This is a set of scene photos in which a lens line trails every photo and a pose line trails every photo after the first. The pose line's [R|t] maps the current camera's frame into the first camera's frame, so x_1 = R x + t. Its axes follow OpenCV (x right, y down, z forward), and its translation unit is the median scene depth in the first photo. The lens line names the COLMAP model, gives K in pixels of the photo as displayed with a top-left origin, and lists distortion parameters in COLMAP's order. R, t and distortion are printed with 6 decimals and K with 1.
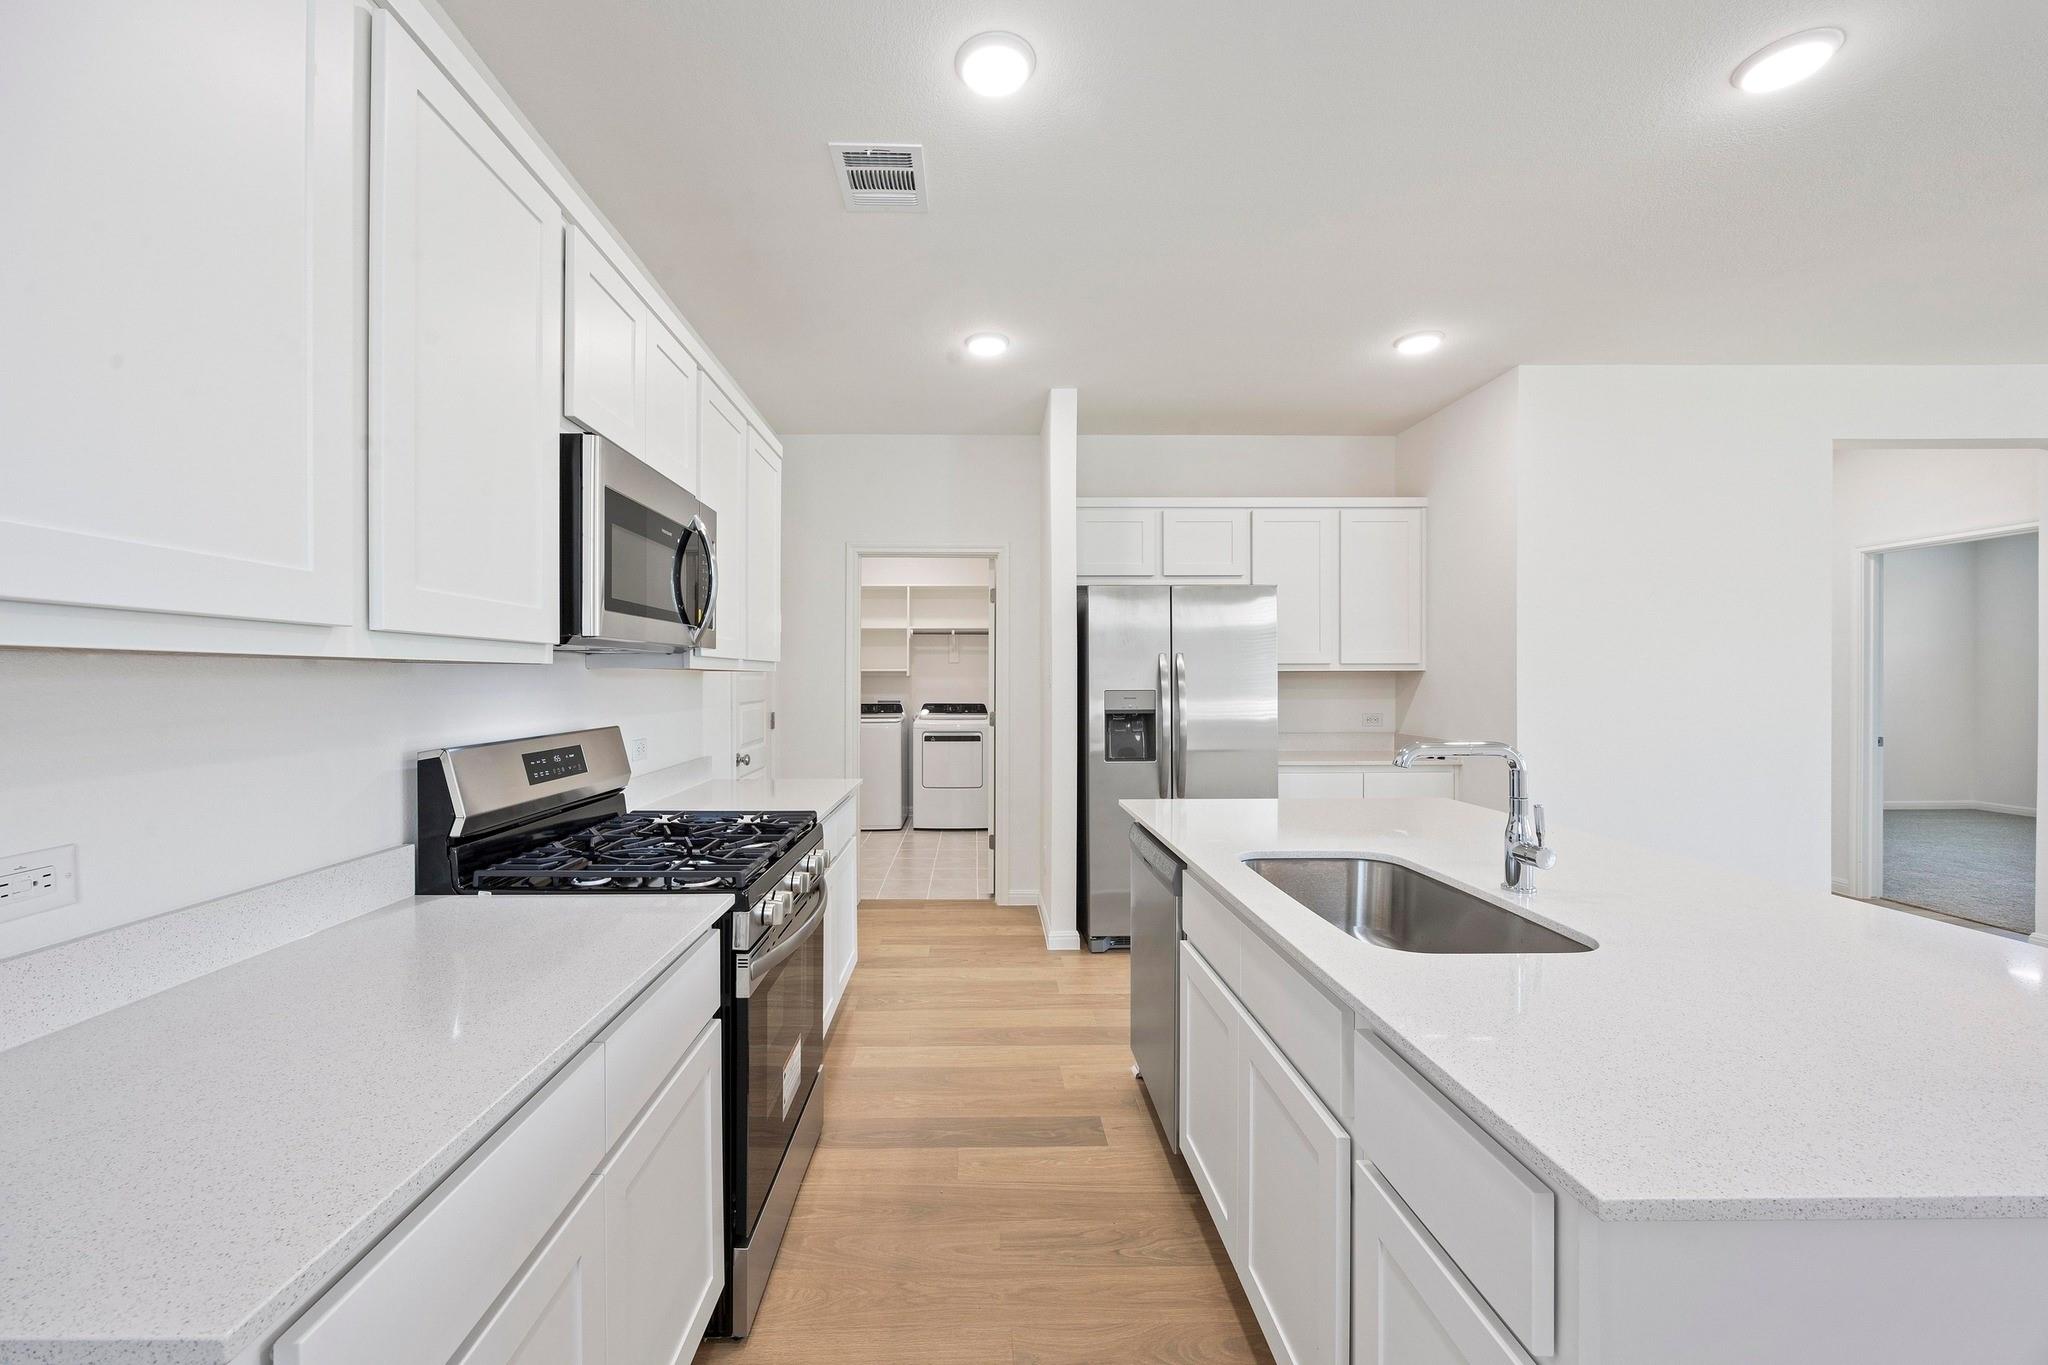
lens RADIAL K [[795.1, 0, 984.3], [0, 795.1, 683.2], [0, 0, 1]] dist [0.000423, -0.000076]
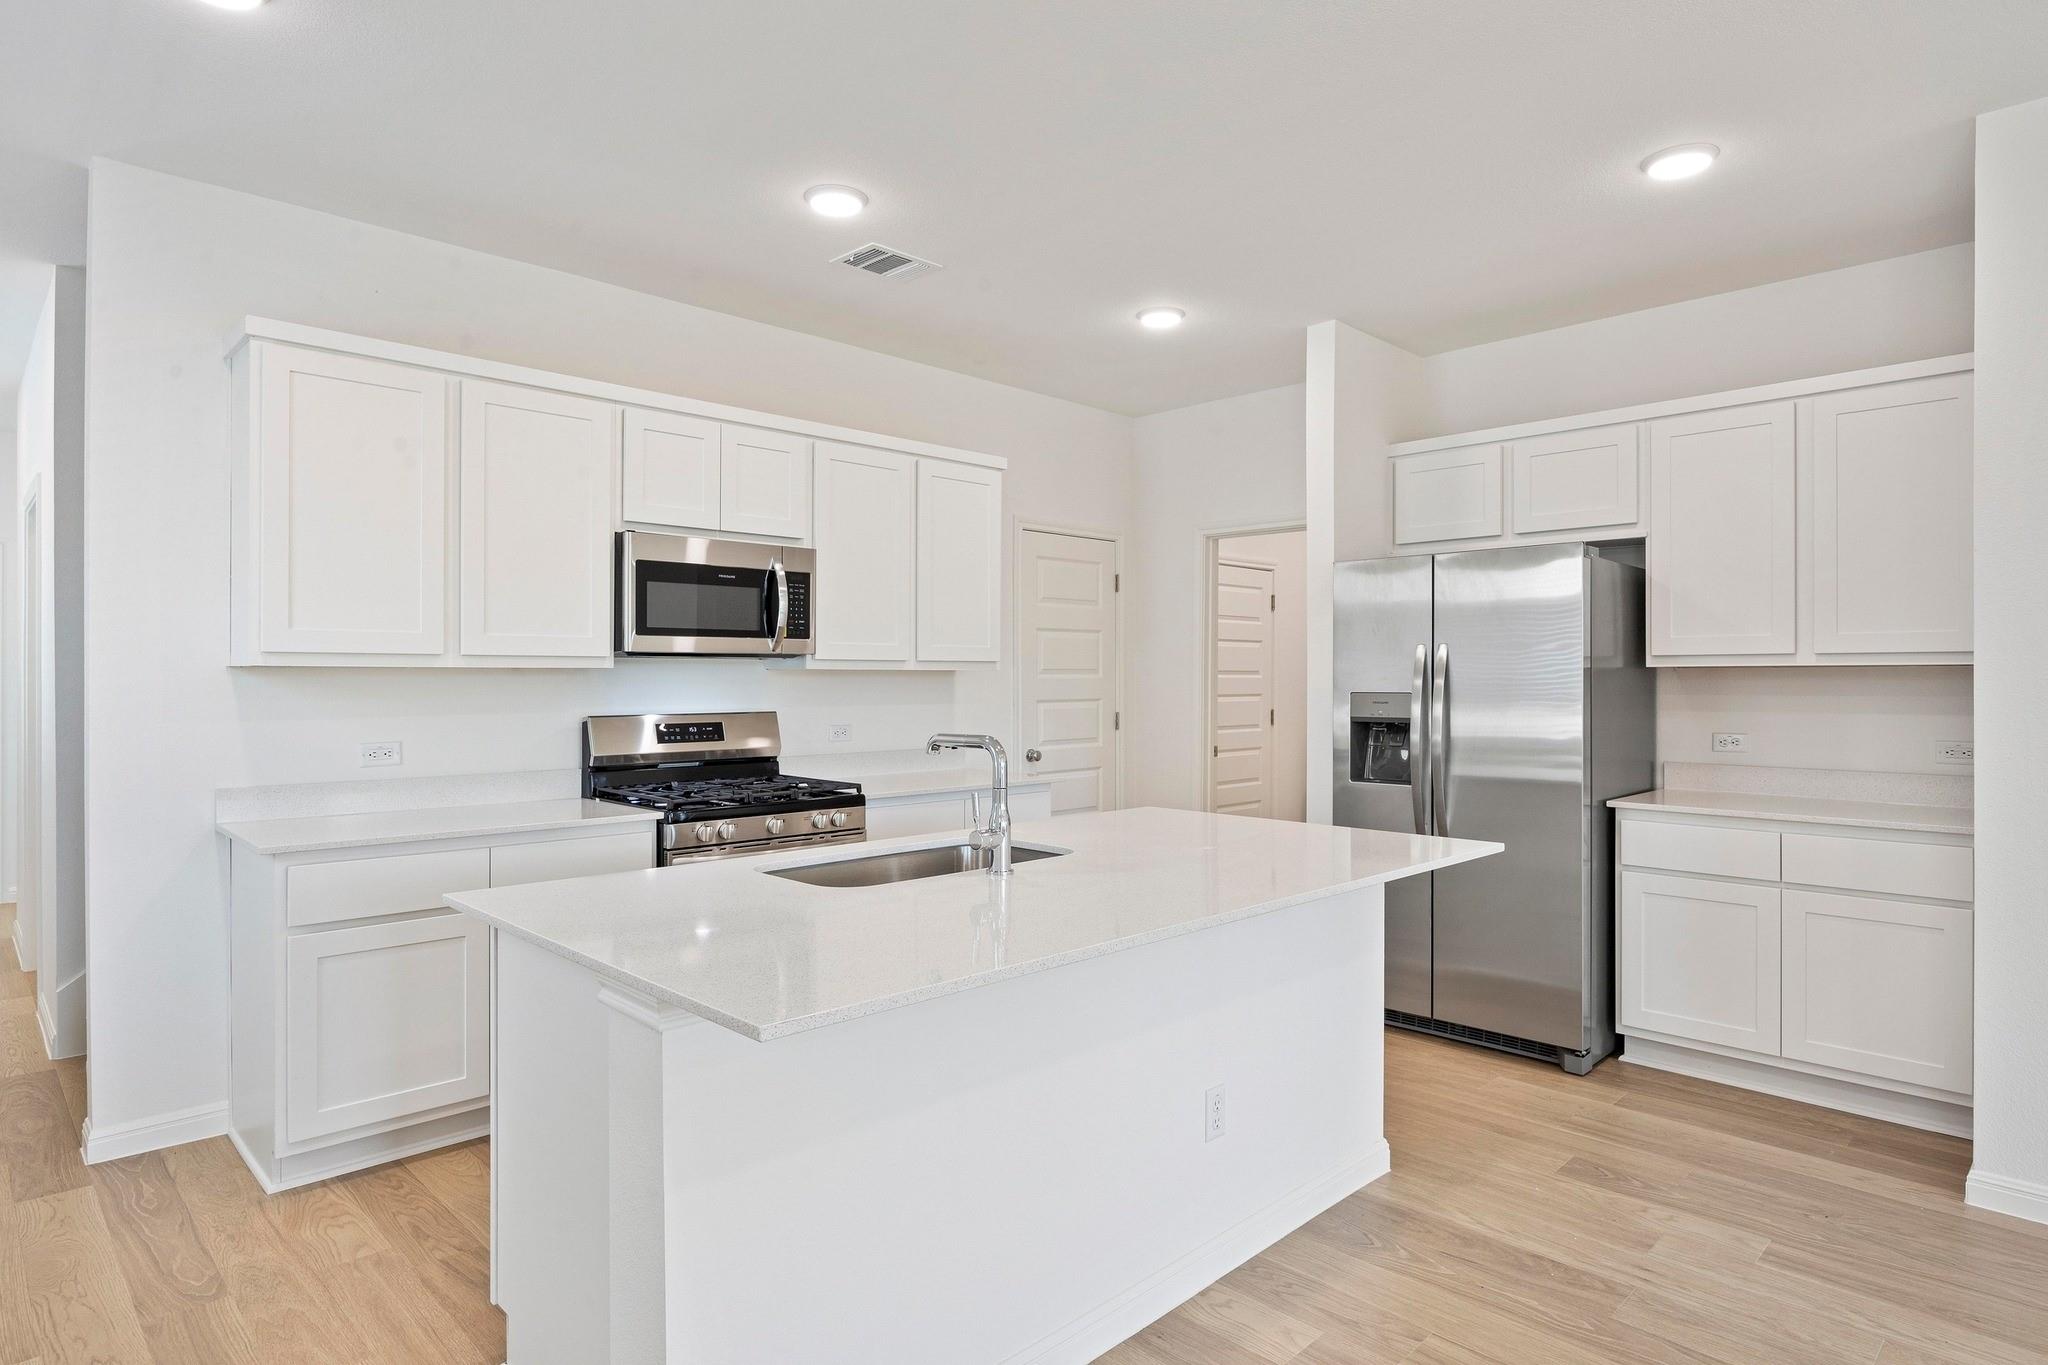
lens RADIAL K [[1136.4, 0, 1038.8], [0, 1136.4, 660.3], [0, 0, 1]] dist [0.002949, 0.000045]
pose [[0.691722, -0.010199, -0.722092, 0.756676], [-0.005153, 0.999805, -0.019058, 0.000592], [0.722146, 0.016904, 0.691534, -0.012510]]
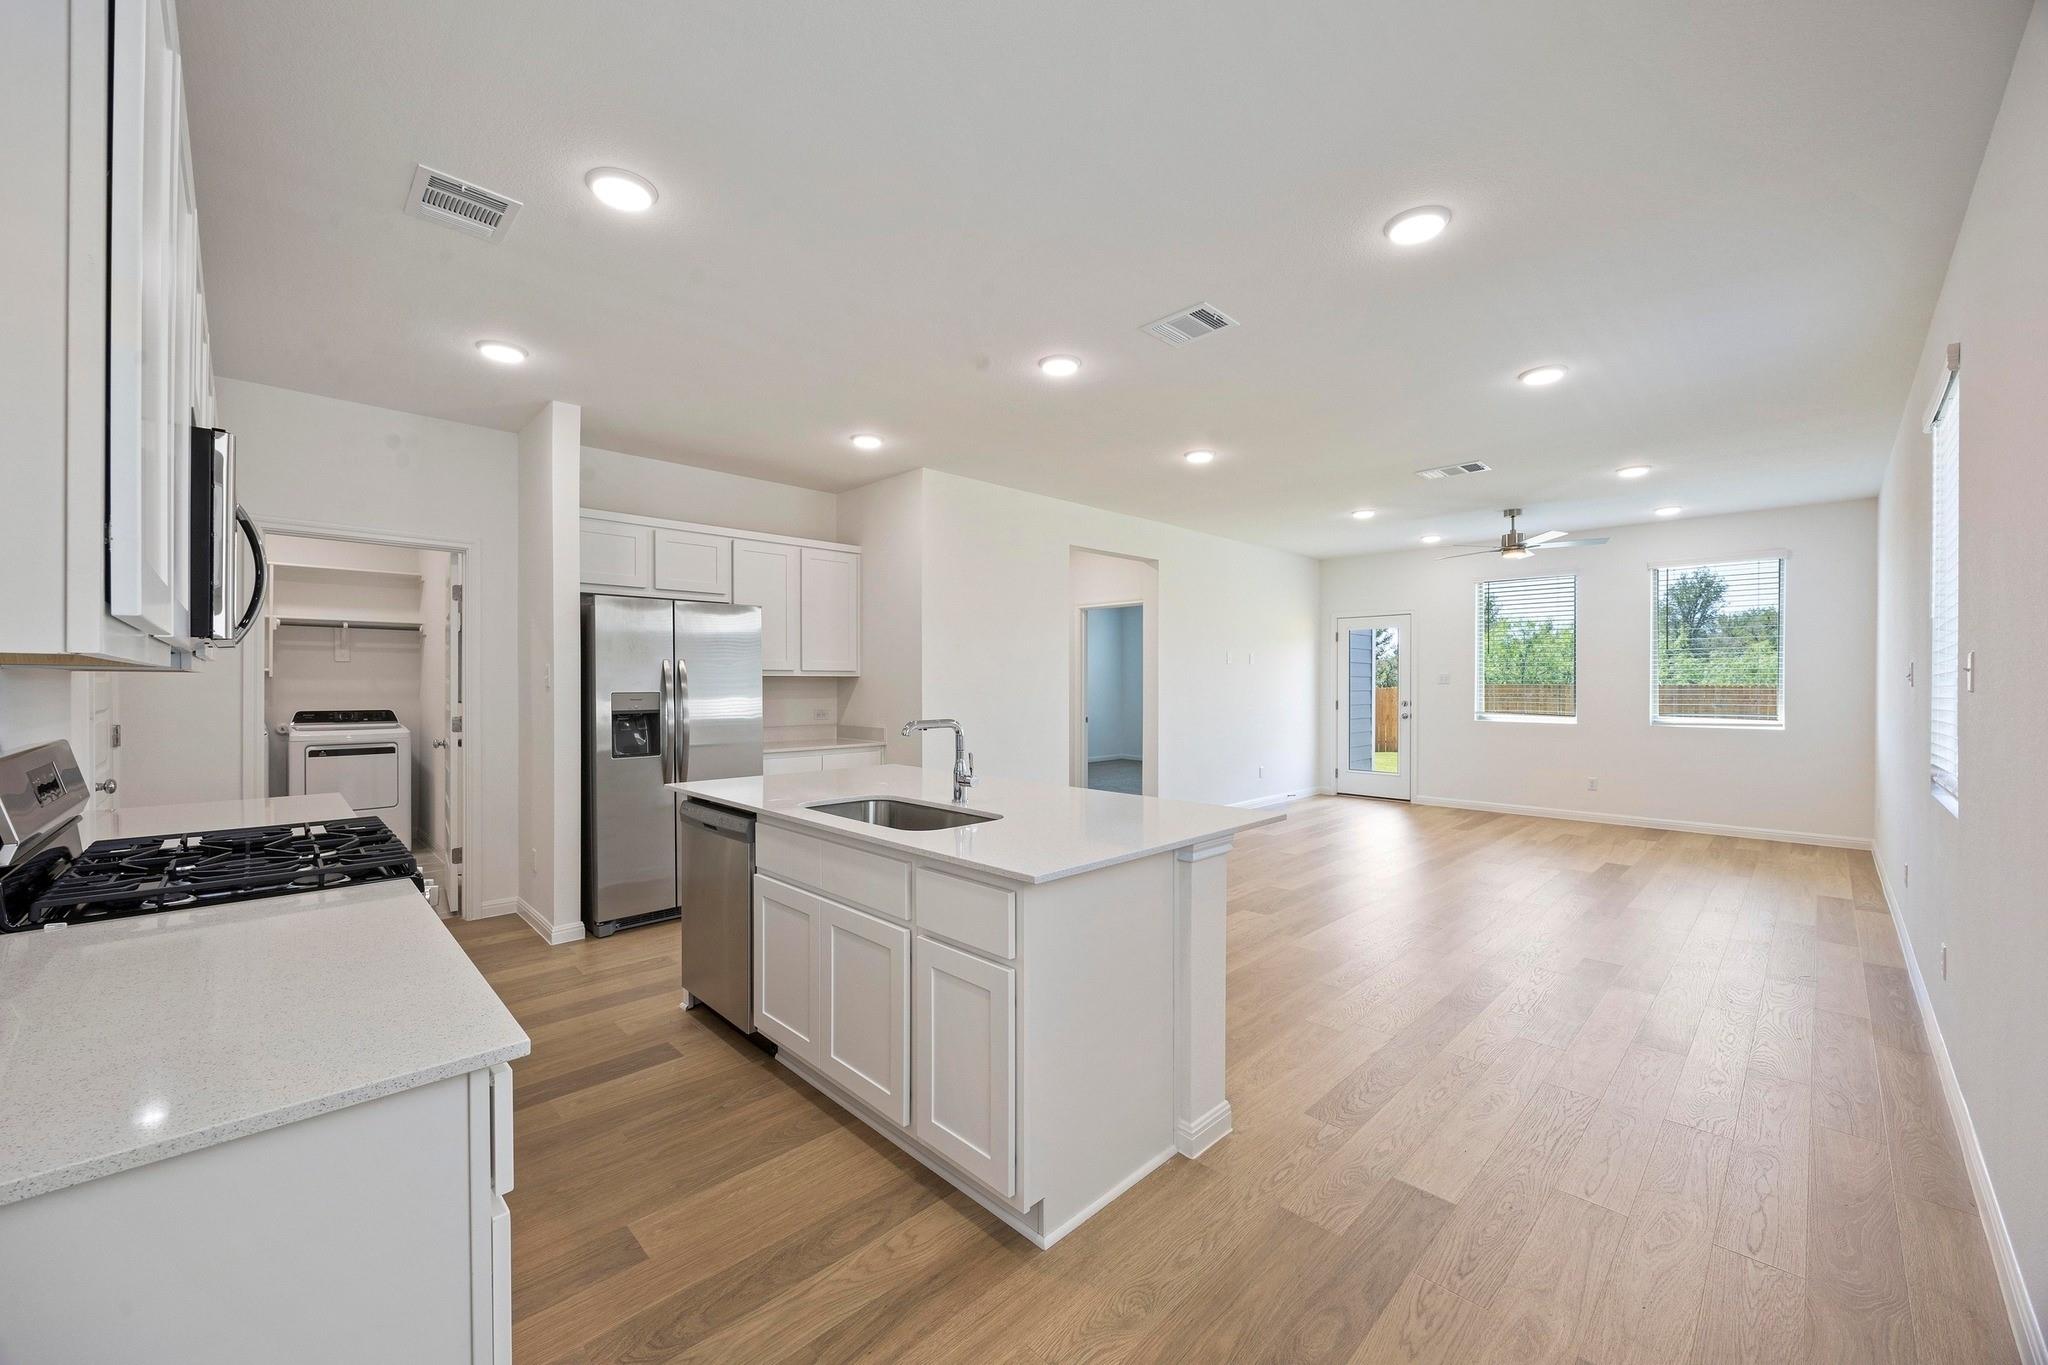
lens RADIAL K [[795.1, 0, 1011.6], [0, 795.1, 676.5], [0, 0, 1]] dist [0.000423, -0.000076]
pose [[0.727470, 0.007145, 0.686102, -0.194038], [0.000786, 0.999936, -0.011247, -0.000395], [-0.686139, 0.008721, 0.727419, -0.156809]]
